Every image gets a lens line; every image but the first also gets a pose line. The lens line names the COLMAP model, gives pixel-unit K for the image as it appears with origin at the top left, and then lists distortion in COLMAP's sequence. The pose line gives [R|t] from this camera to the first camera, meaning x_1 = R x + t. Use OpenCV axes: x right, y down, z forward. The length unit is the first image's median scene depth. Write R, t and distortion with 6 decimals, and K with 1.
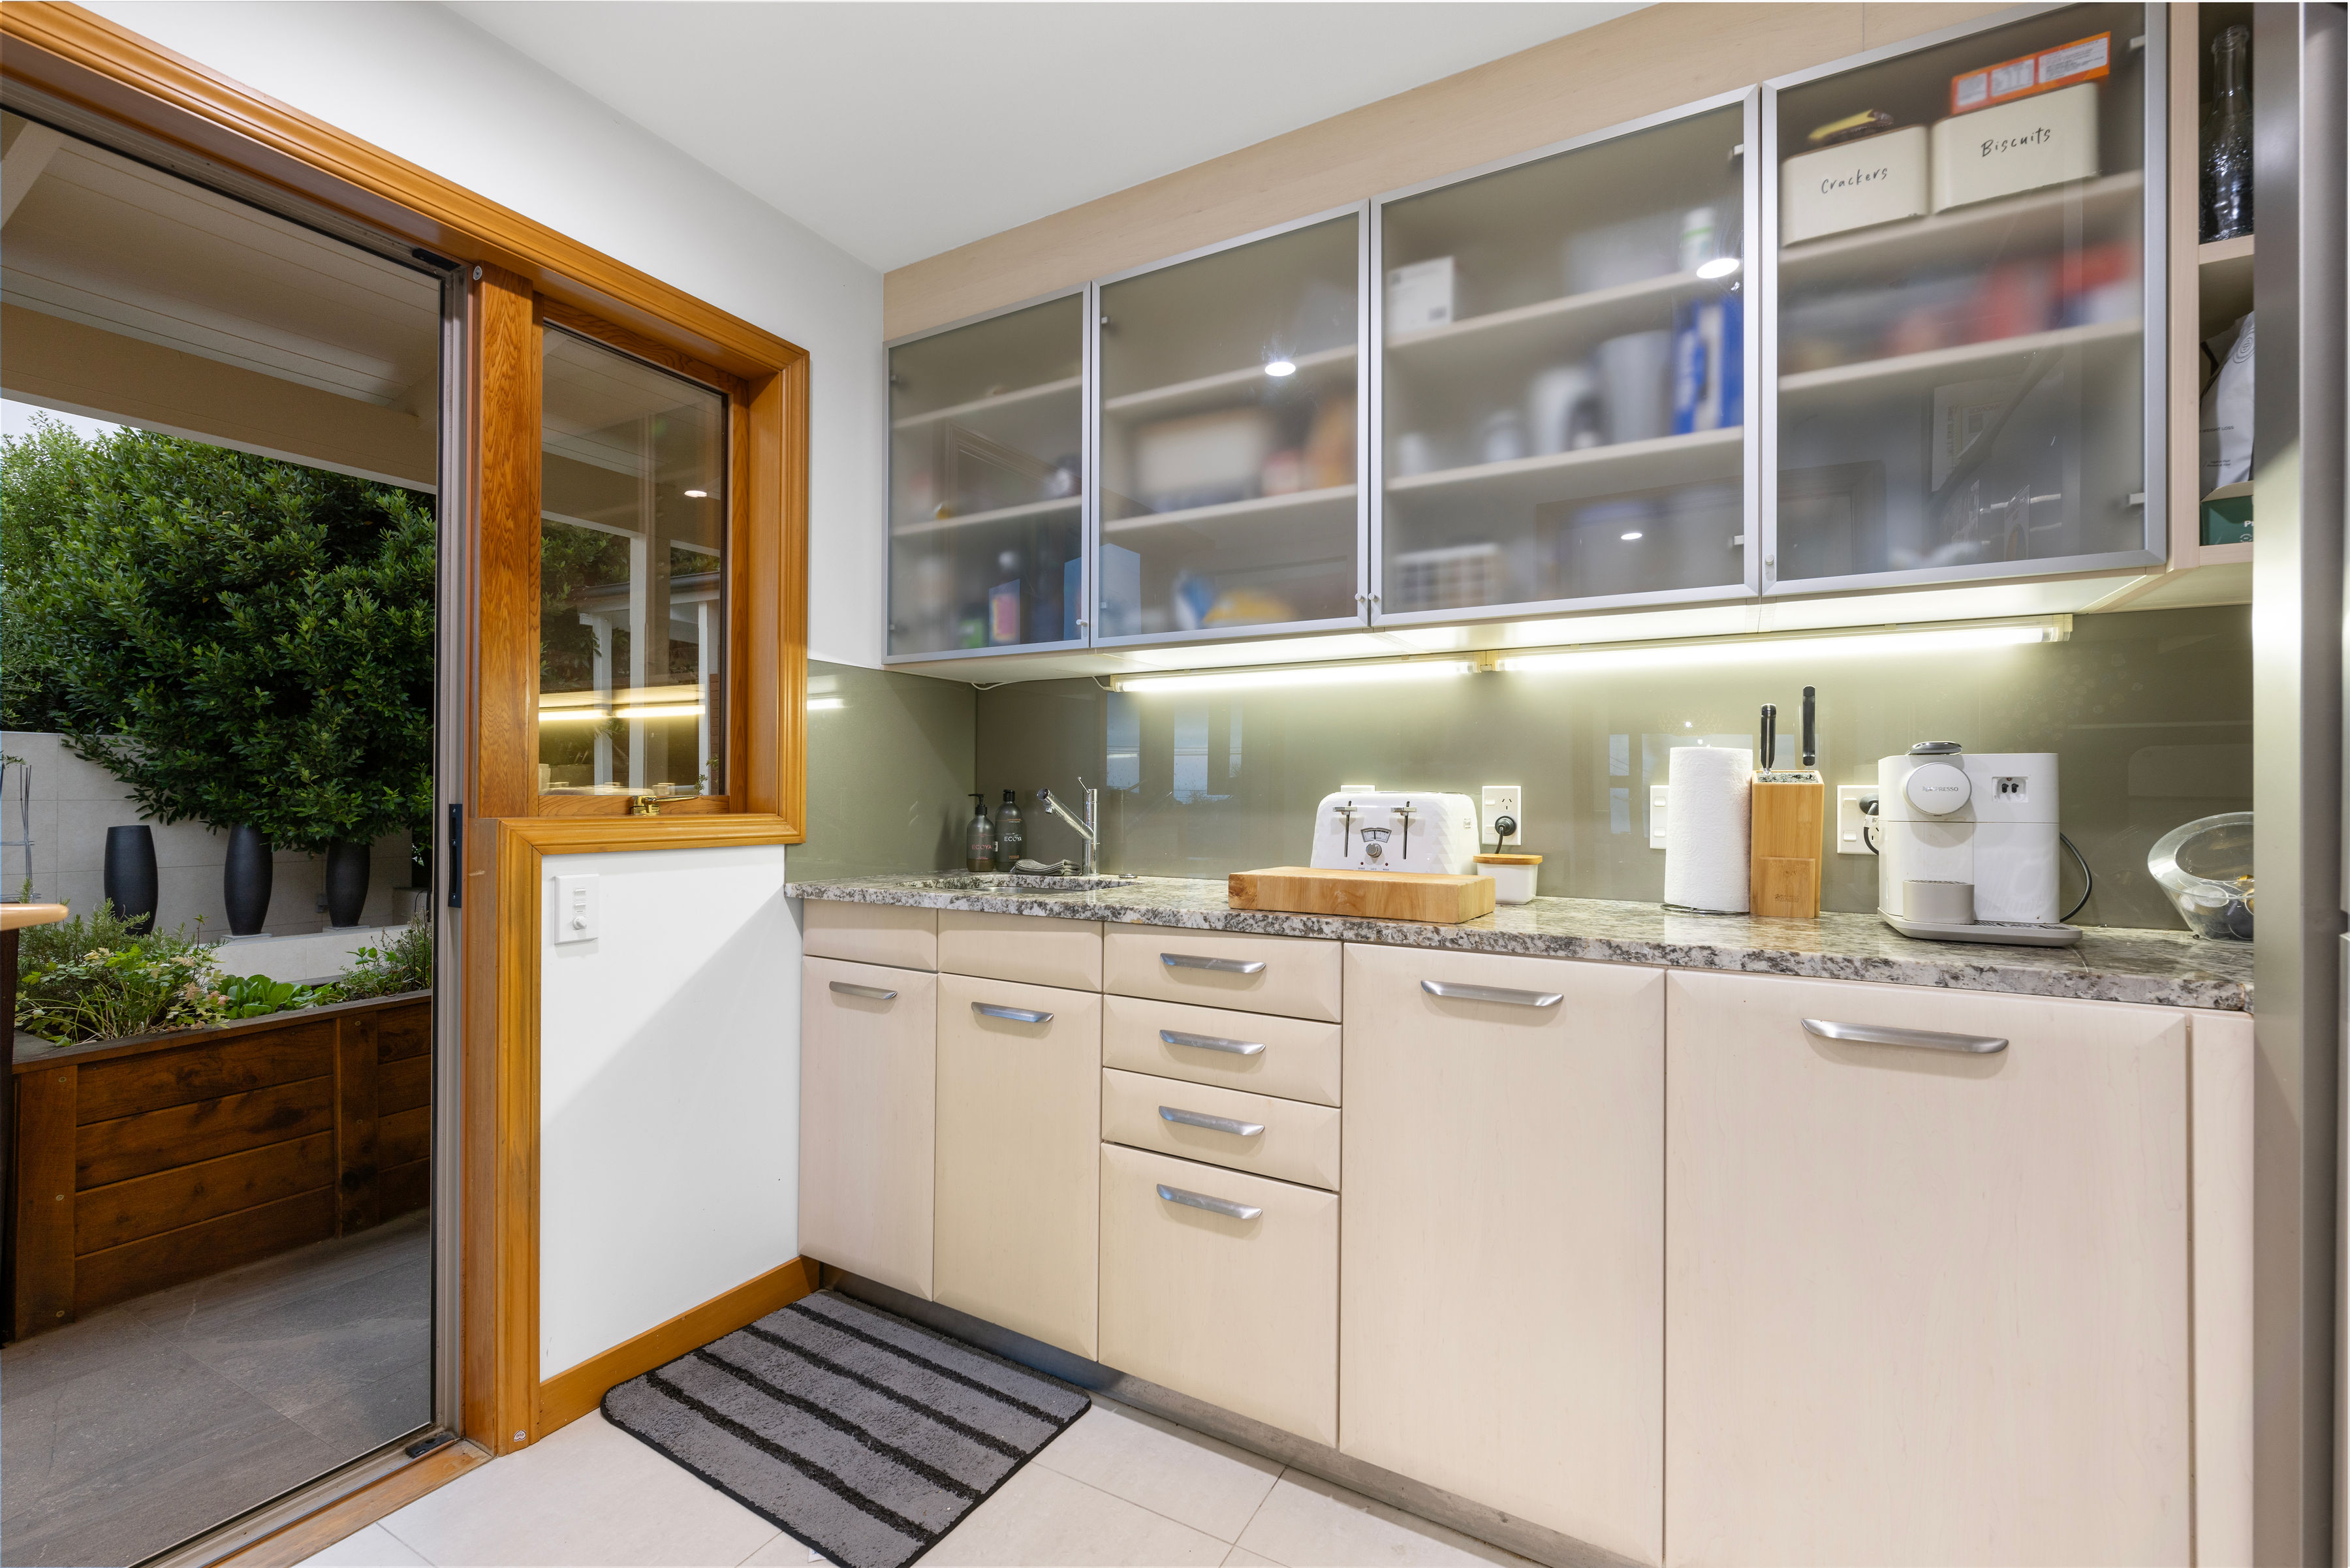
lens RADIAL K [[1034.9, 0, 1187.8], [0, 1034.9, 790.0], [0, 0, 1]] dist [0.005693, 0.000533]
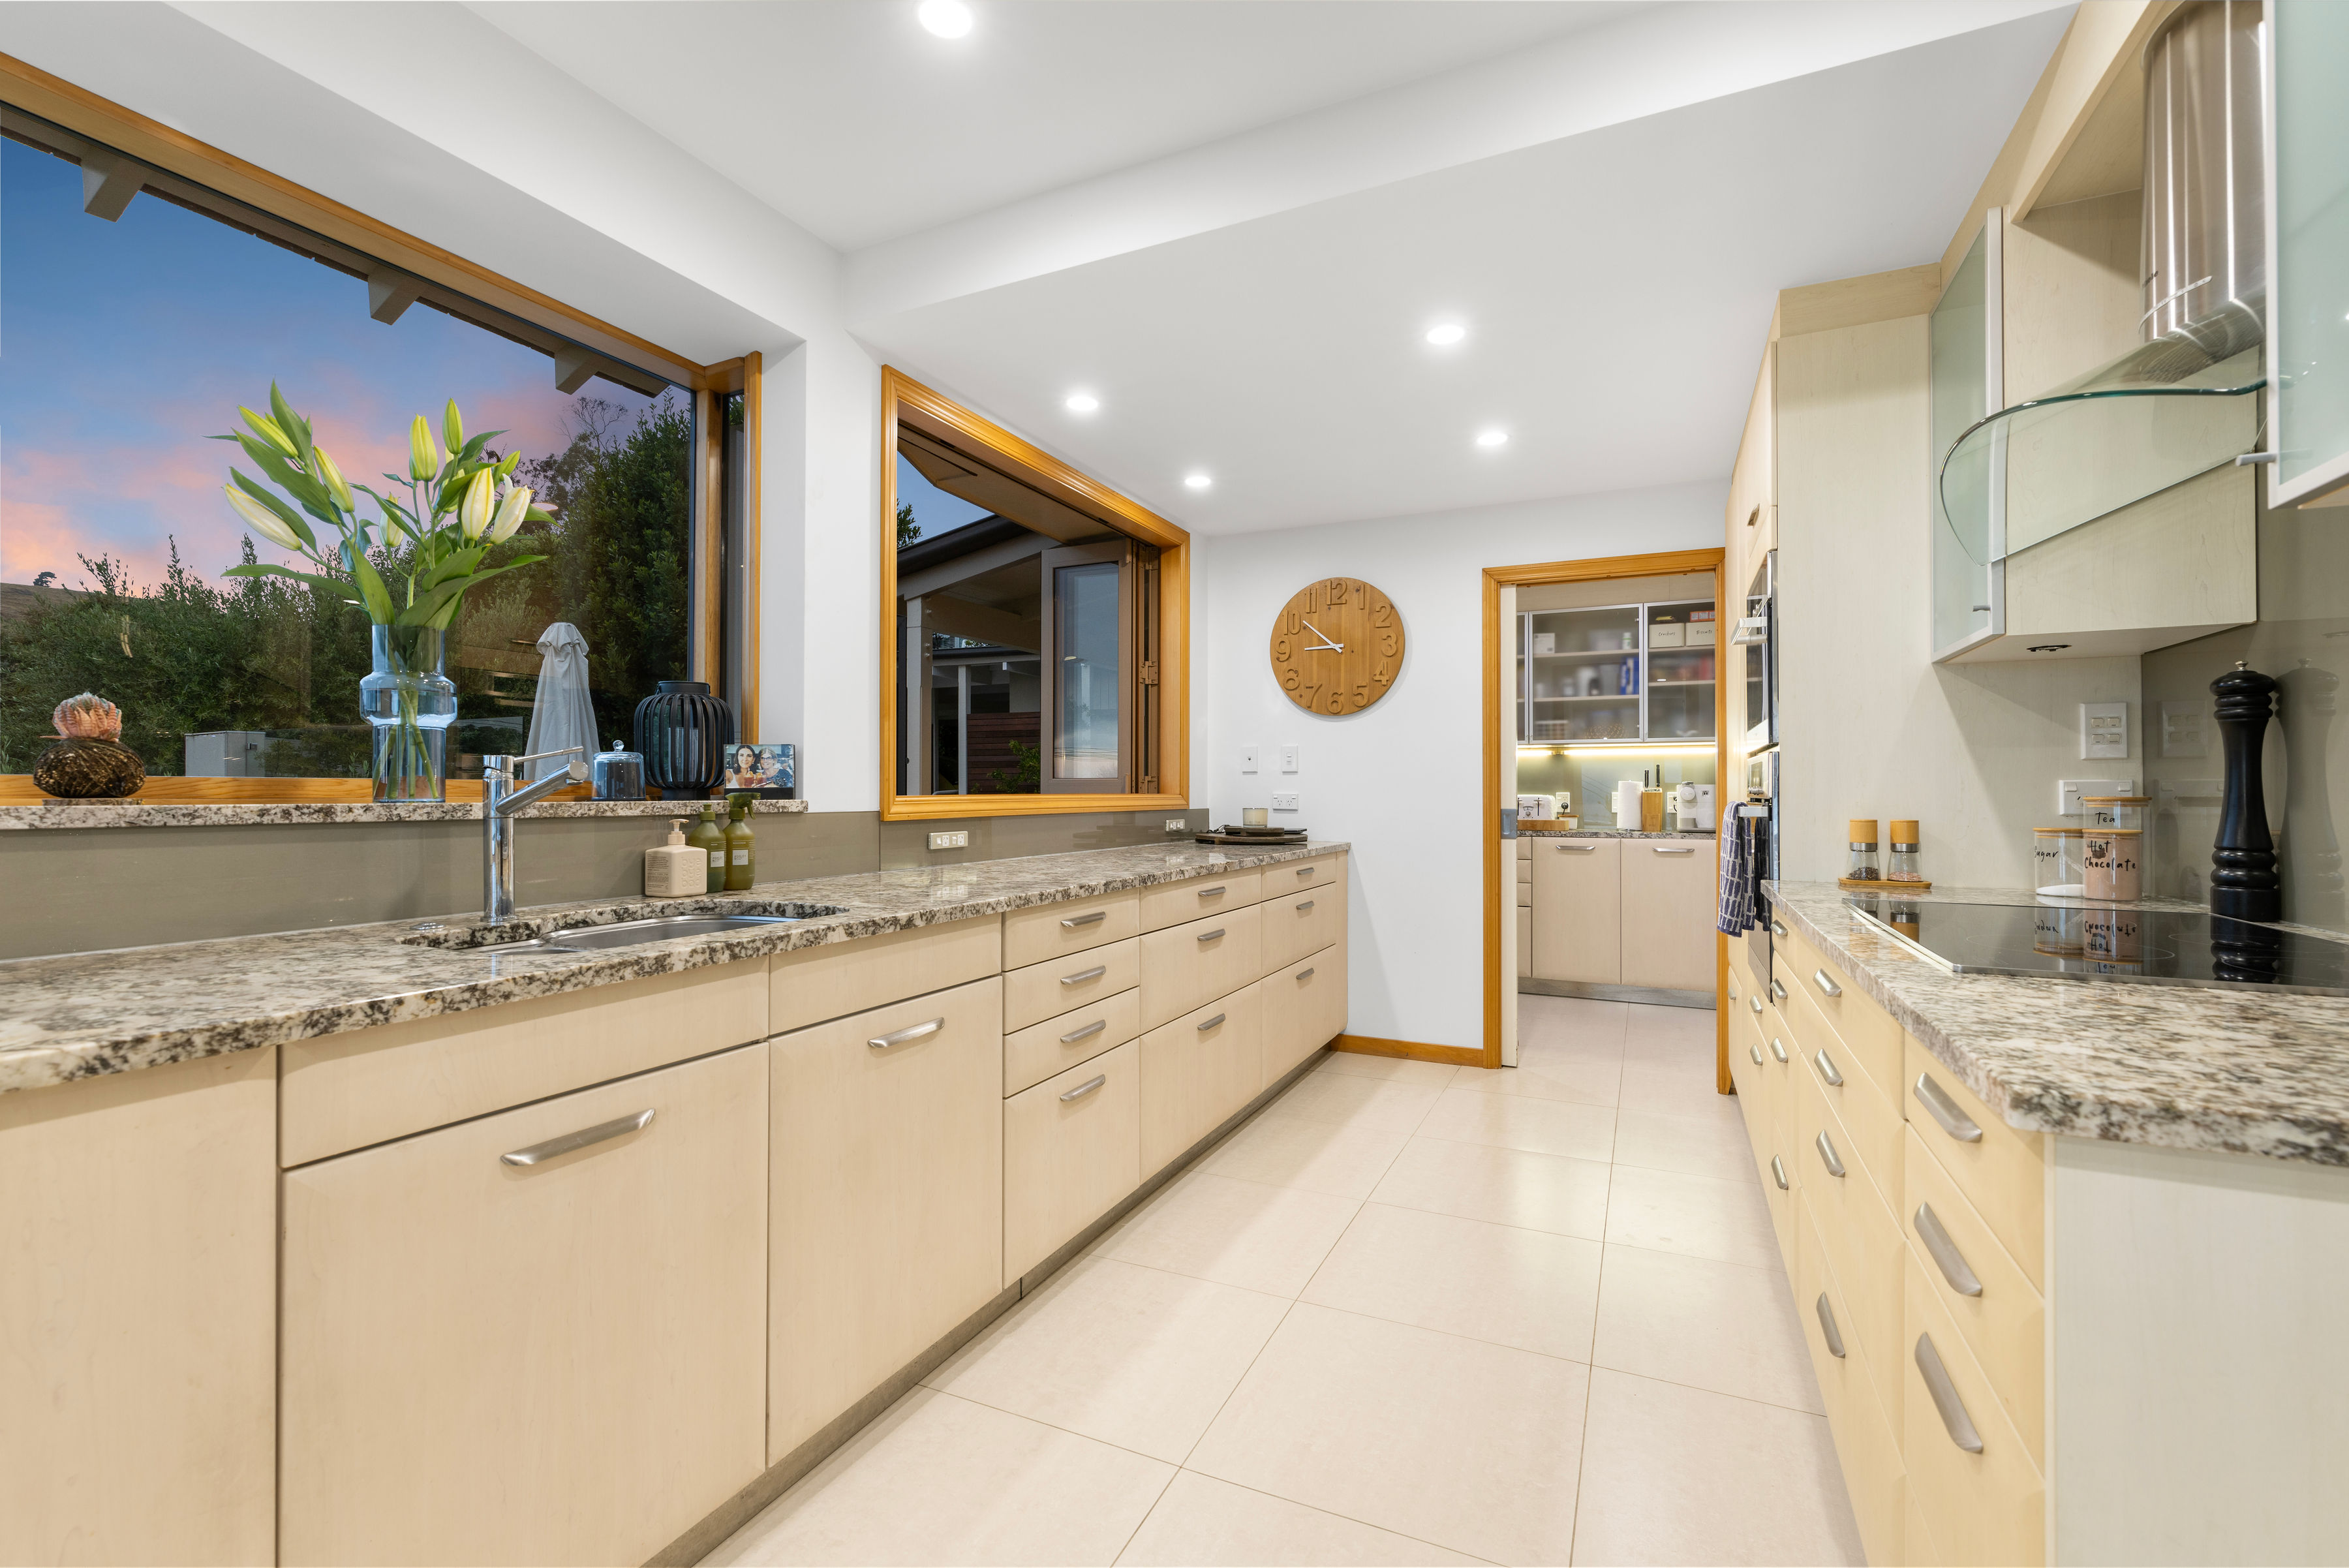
lens RADIAL K [[1034.5, 0, 1162.2], [0, 1034.5, 782.7], [0, 0, 1]] dist [0.005693, 0.000533]
pose [[0.998636, 0.005278, 0.051950, -1.274731], [-0.004573, 0.999896, -0.013670, 0.017567], [-0.052017, 0.013414, 0.998556, -2.445554]]
